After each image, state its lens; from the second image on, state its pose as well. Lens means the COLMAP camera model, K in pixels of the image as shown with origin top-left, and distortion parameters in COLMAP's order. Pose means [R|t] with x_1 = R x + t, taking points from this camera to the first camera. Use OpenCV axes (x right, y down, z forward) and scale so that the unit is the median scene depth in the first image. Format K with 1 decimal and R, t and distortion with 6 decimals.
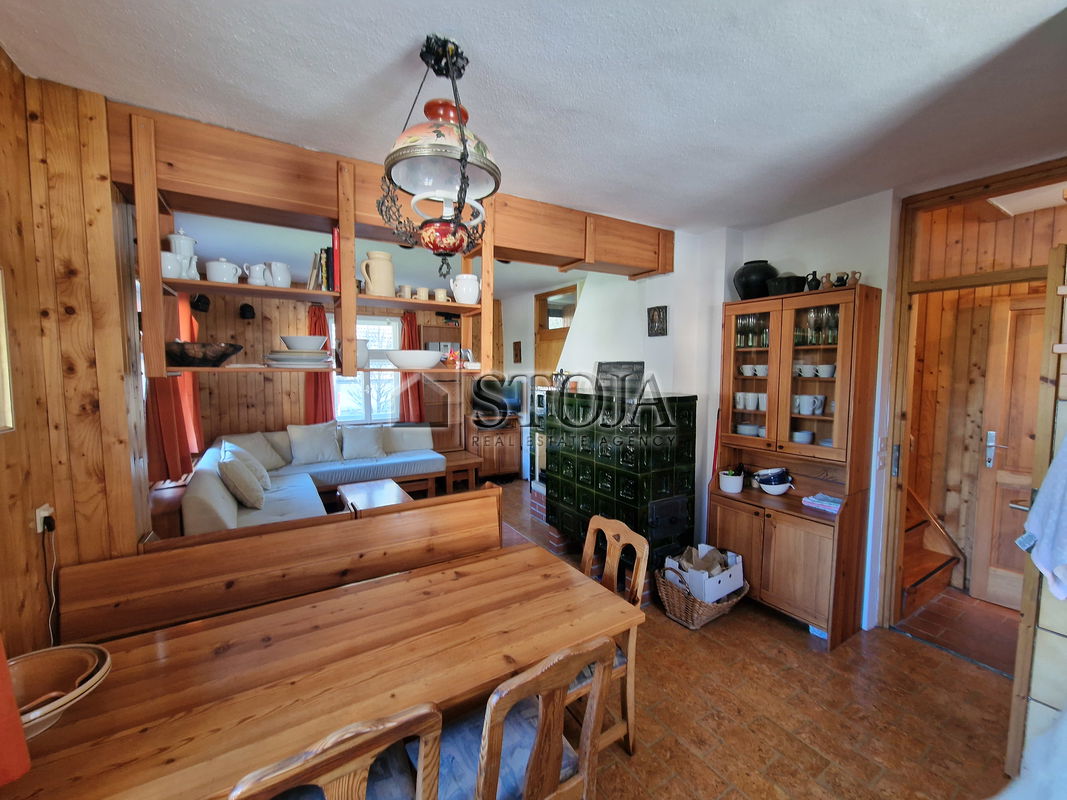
lens RADIAL K [[435.6, 0, 533.8], [0, 435.6, 399.9], [0, 0, 1]] dist [0.003149, -0.005214]
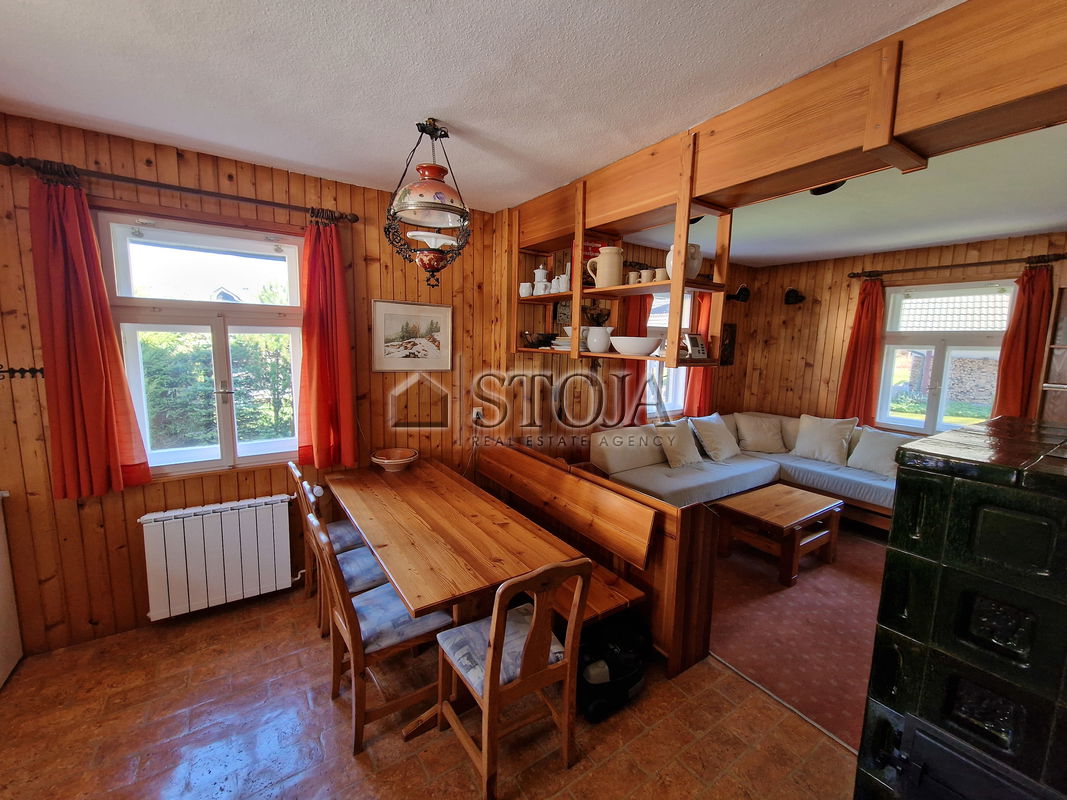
lens RADIAL K [[435.6, 0, 533.3], [0, 435.6, 401.2], [0, 0, 1]] dist [0.003149, -0.005214]
pose [[0.040681, 0.140722, -0.989213, 0.363775], [-0.099189, 0.985711, 0.136145, -0.040669], [0.994237, 0.092581, 0.054058, 0.365680]]
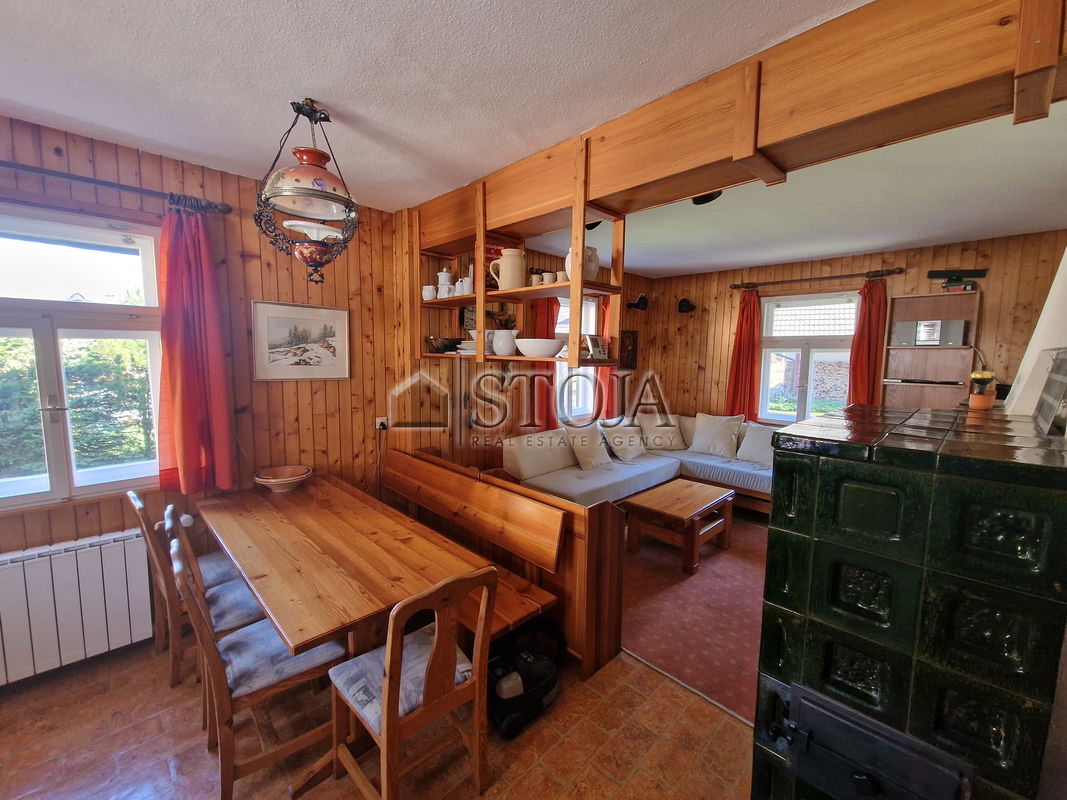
lens RADIAL K [[435.6, 0, 533.0], [0, 435.6, 401.5], [0, 0, 1]] dist [0.003149, -0.005214]
pose [[0.229994, 0.113963, -0.966496, 0.352726], [-0.088001, 0.991487, 0.095968, -0.033481], [0.969205, 0.062980, 0.238065, 0.380314]]
